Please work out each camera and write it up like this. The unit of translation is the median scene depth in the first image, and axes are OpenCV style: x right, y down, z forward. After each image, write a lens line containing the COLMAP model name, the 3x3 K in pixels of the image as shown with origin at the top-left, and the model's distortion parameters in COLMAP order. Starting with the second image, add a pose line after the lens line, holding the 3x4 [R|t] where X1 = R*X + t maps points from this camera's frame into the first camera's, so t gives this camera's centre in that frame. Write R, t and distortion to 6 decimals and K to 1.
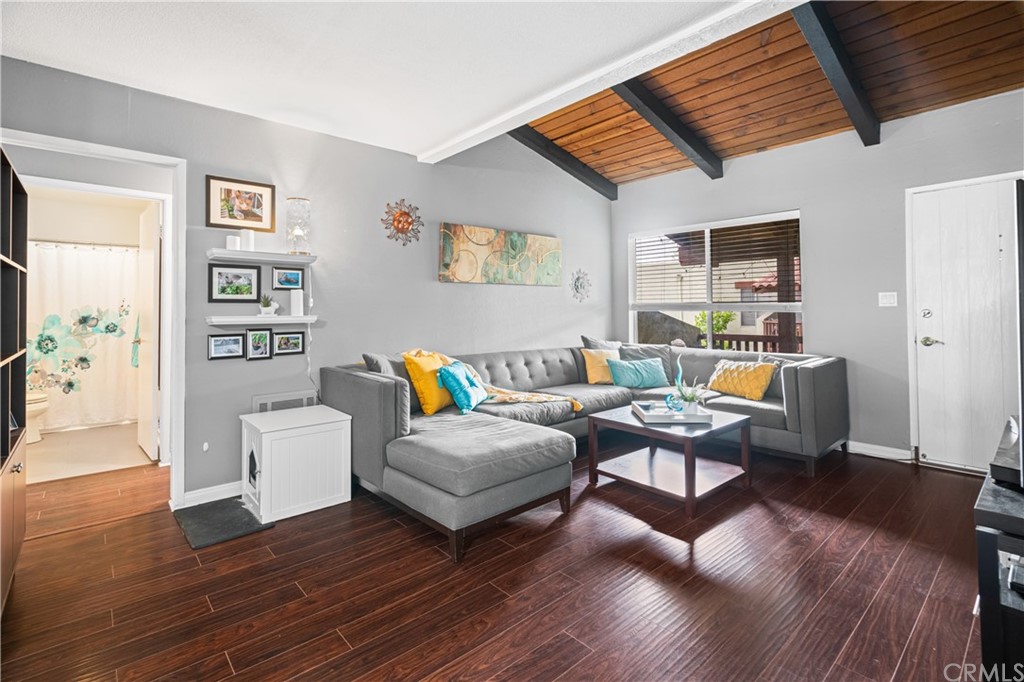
lens RADIAL K [[481.5, 0, 512.1], [0, 481.5, 302.1], [0, 0, 1]] dist [-0.004234, 0.000457]
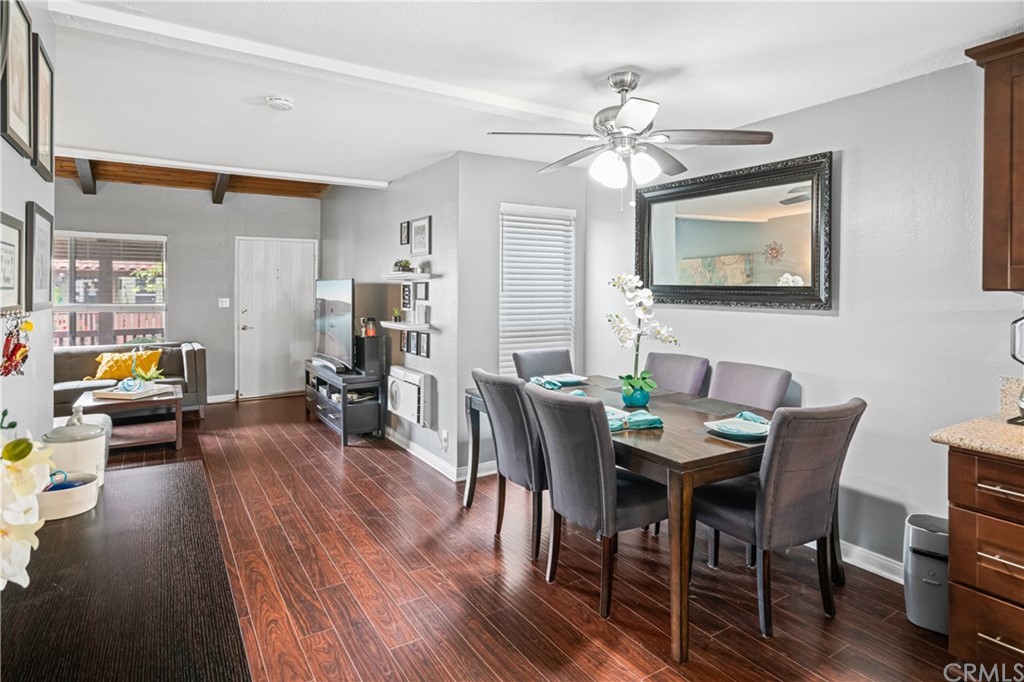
lens RADIAL K [[558.9, 0, 523.0], [0, 558.9, 292.5], [0, 0, 1]] dist [-0.004036, -0.000530]
pose [[0.145444, 0.001226, 0.989366, -0.947774], [-0.021423, 0.999769, 0.001910, -0.067302], [-0.989135, -0.021473, 0.145437, -0.267400]]
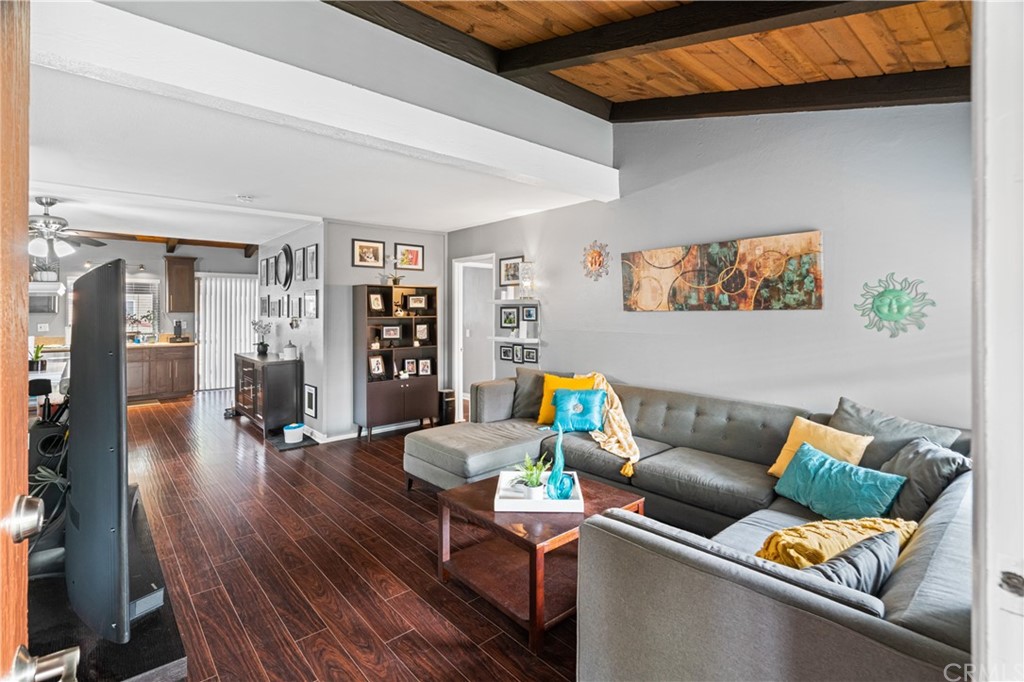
lens RADIAL K [[473.8, 0, 509.8], [0, 473.8, 310.0], [0, 0, 1]] dist [-0.001695, -0.000144]
pose [[-0.002700, 0.000451, -0.999996, 0.979386], [0.019507, 0.999810, 0.000398, -0.057201], [0.999806, -0.019506, -0.002708, 0.866087]]
